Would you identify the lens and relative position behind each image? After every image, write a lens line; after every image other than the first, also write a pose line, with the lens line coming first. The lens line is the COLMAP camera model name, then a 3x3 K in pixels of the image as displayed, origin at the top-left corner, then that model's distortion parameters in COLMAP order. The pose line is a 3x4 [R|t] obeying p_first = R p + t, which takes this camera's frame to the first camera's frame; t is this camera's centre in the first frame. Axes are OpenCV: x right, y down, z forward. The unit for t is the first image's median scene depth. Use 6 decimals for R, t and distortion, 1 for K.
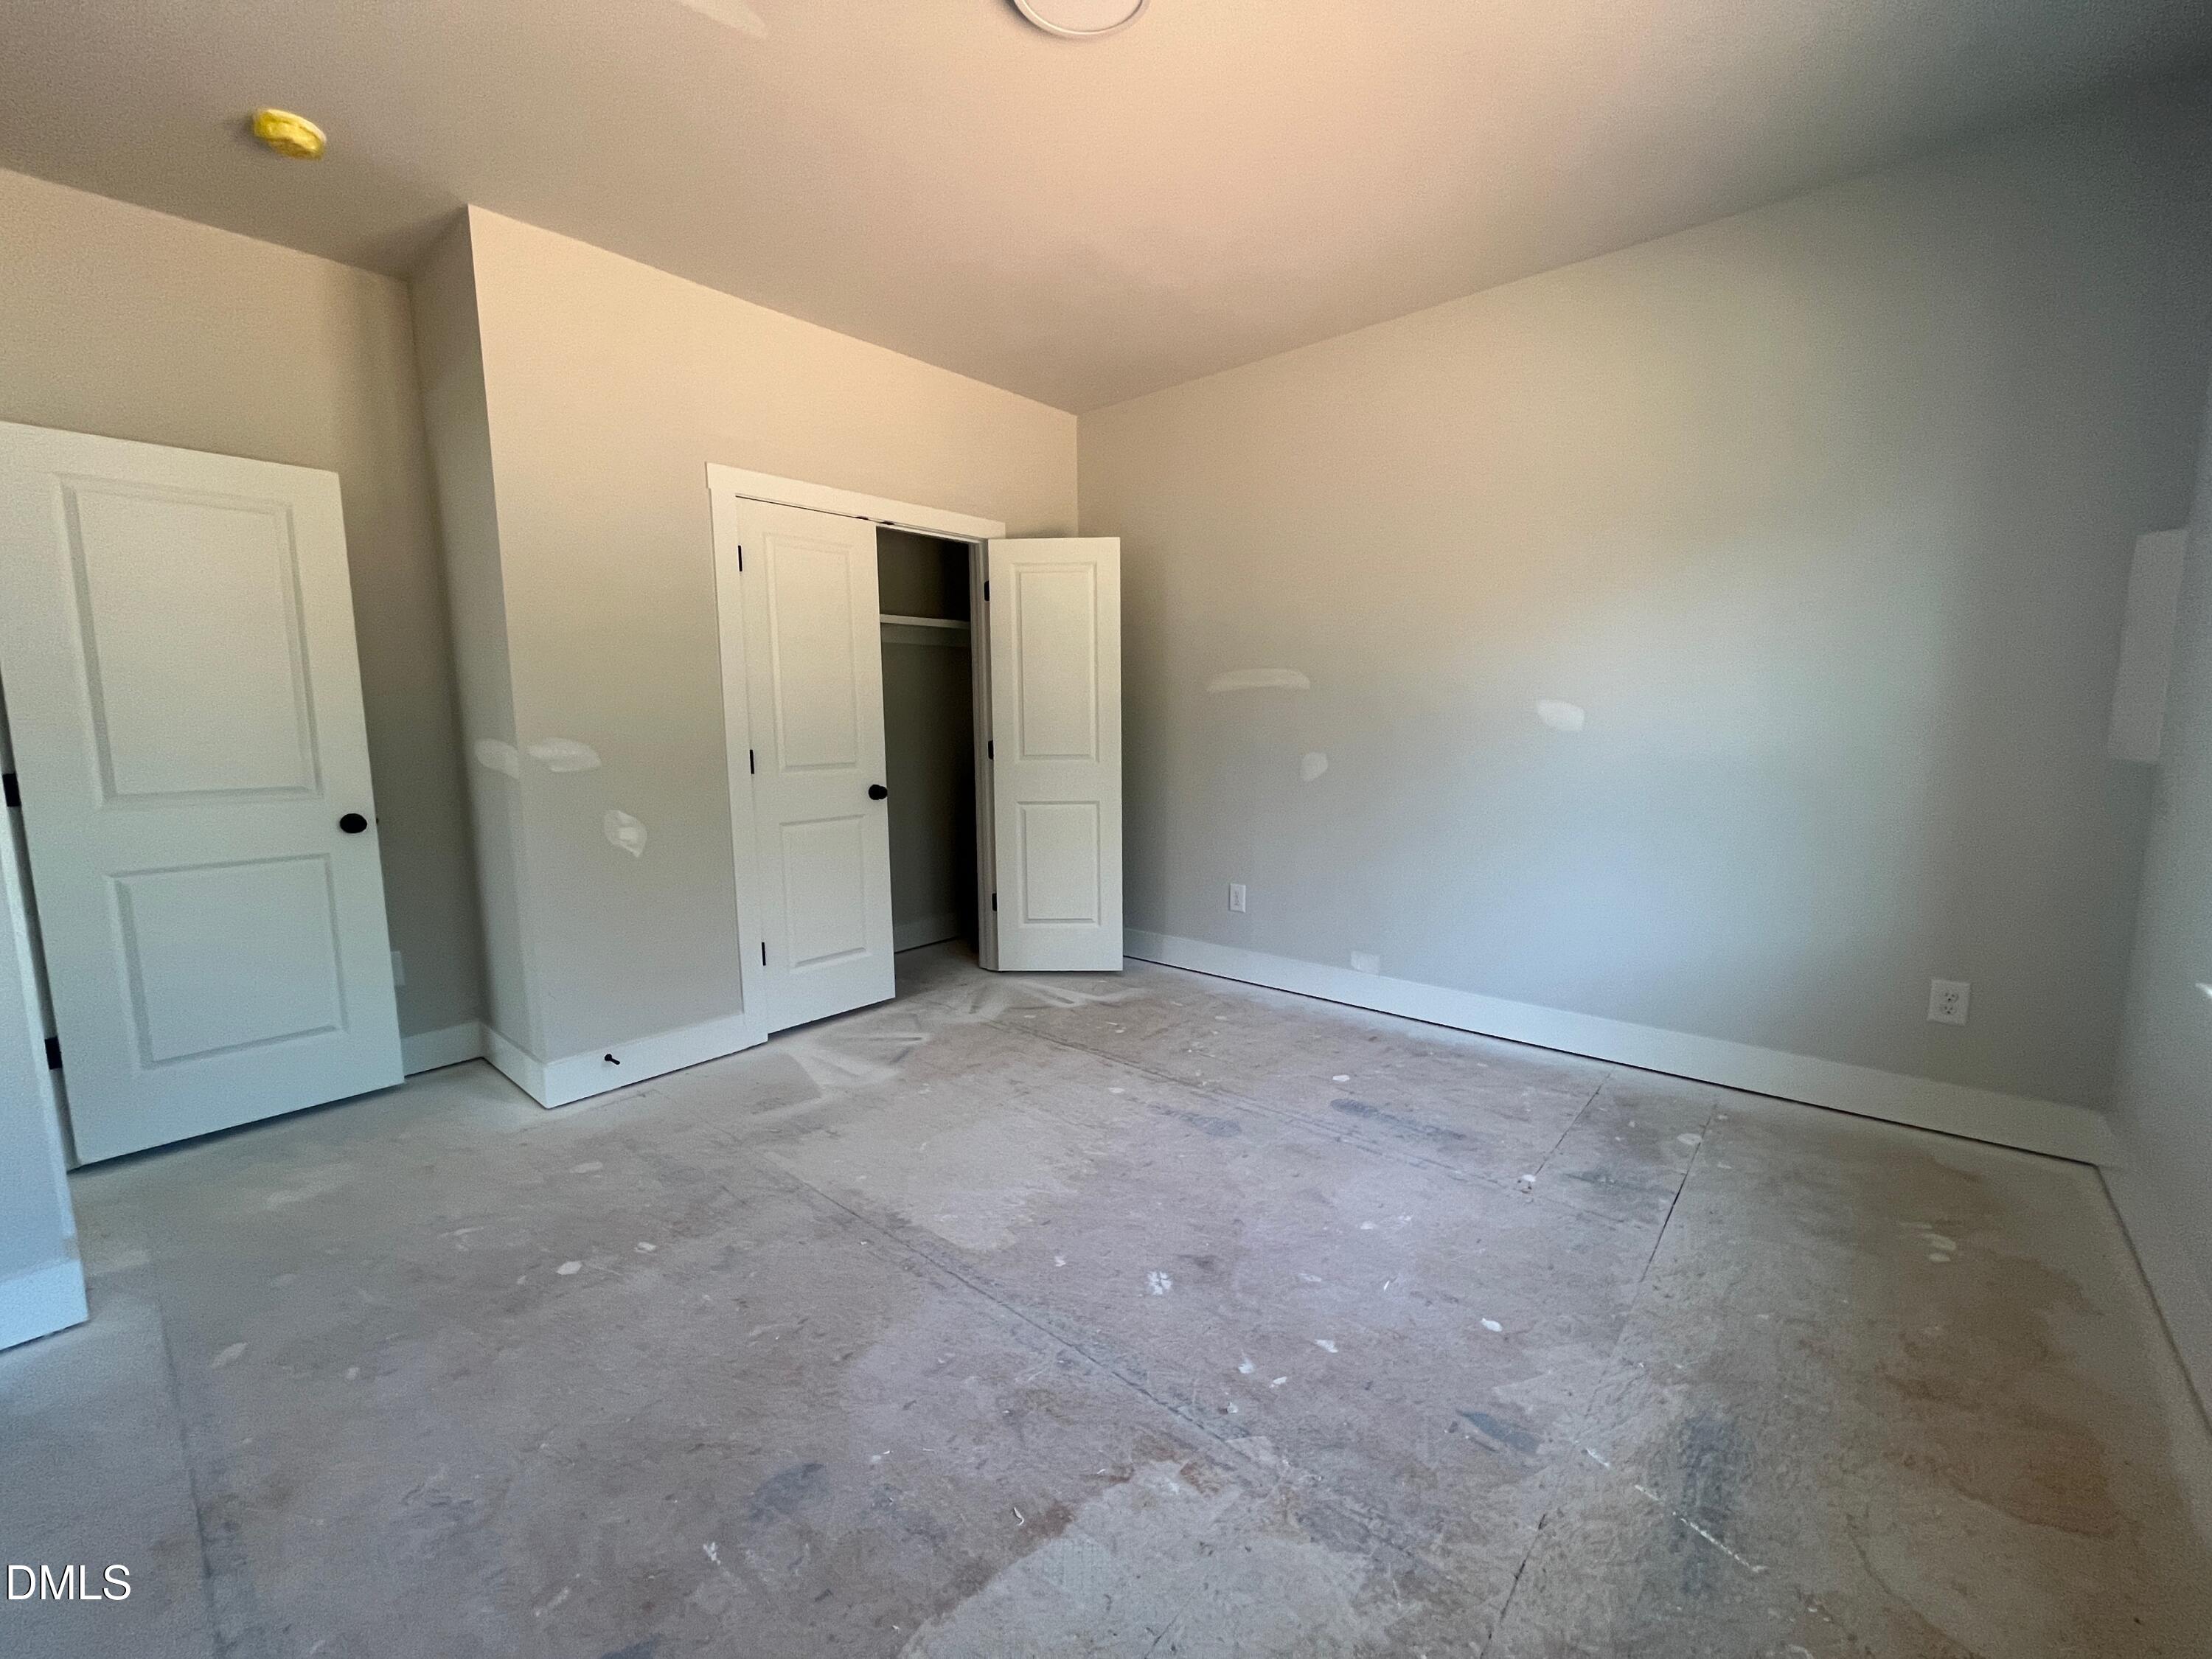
lens RADIAL K [[901.1, 0, 1104.7], [0, 901.1, 825.6], [0, 0, 1]] dist [-0.002496, -0.000568]
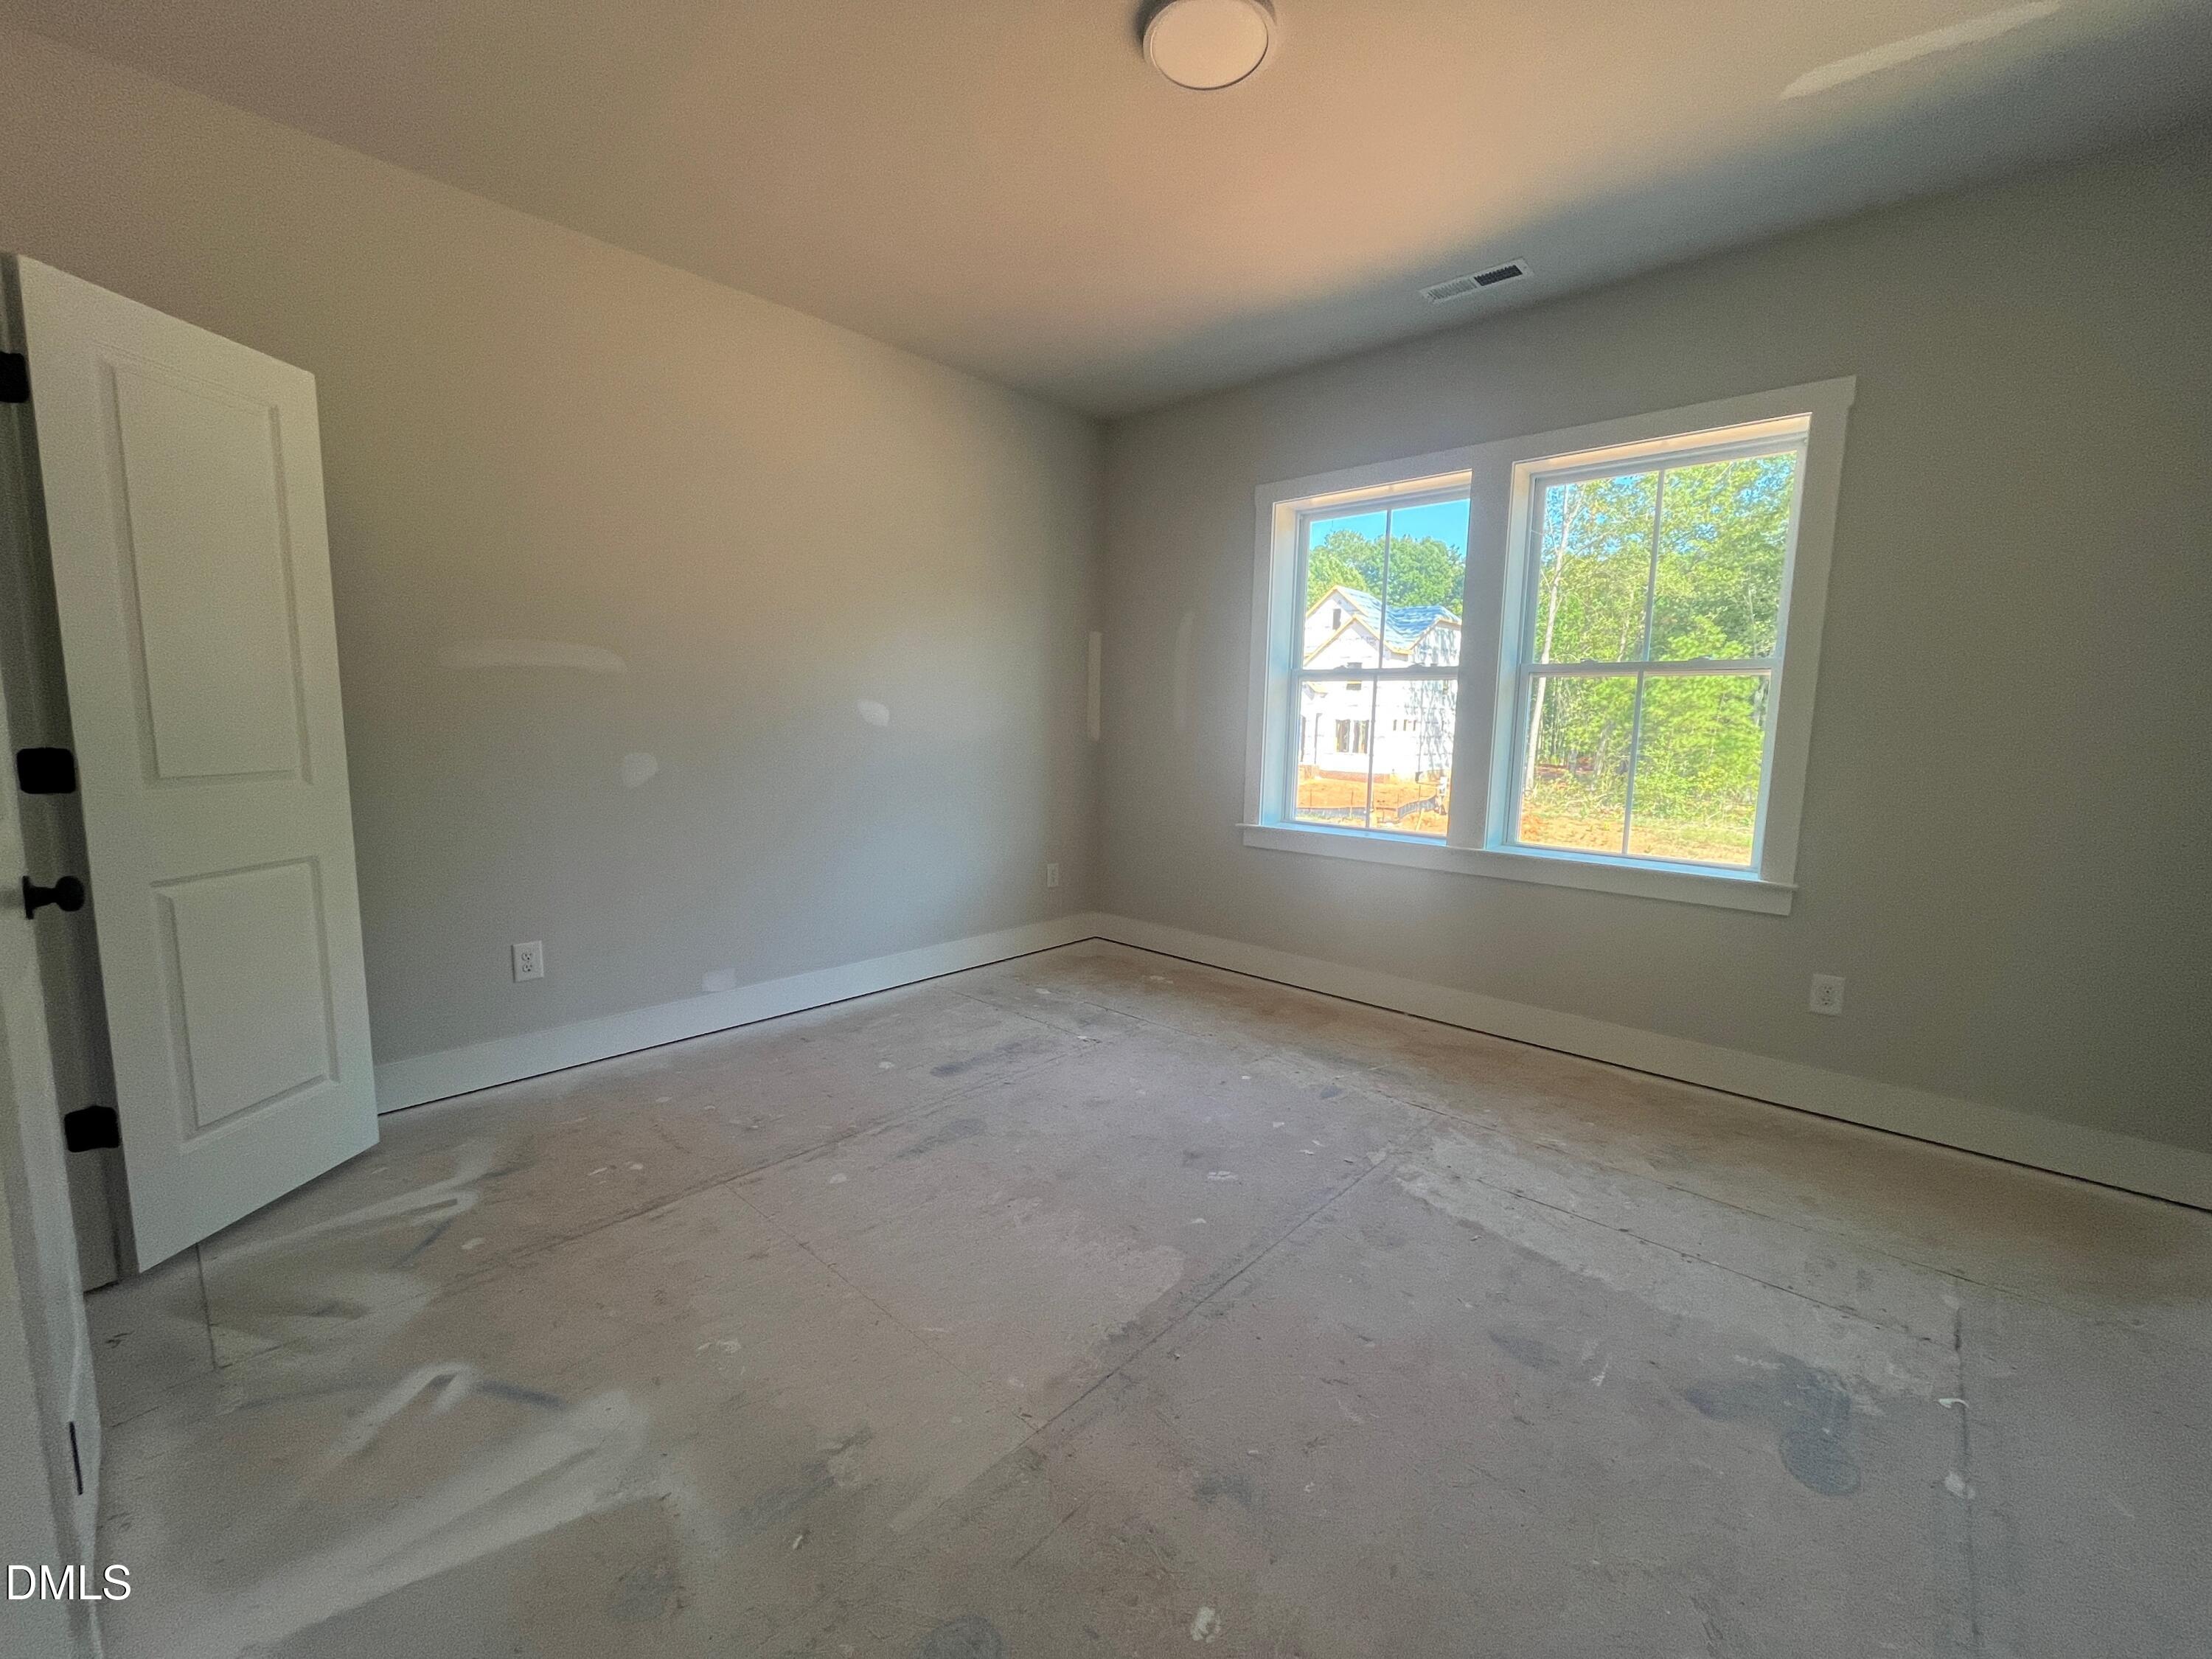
lens RADIAL K [[901.1, 0, 1095.2], [0, 901.1, 828.9], [0, 0, 1]] dist [-0.002496, -0.000568]
pose [[0.028238, -0.112300, 0.993273, -0.696237], [0.105333, 0.988471, 0.108762, -0.068889], [-0.994036, 0.101553, 0.039742, 0.676508]]
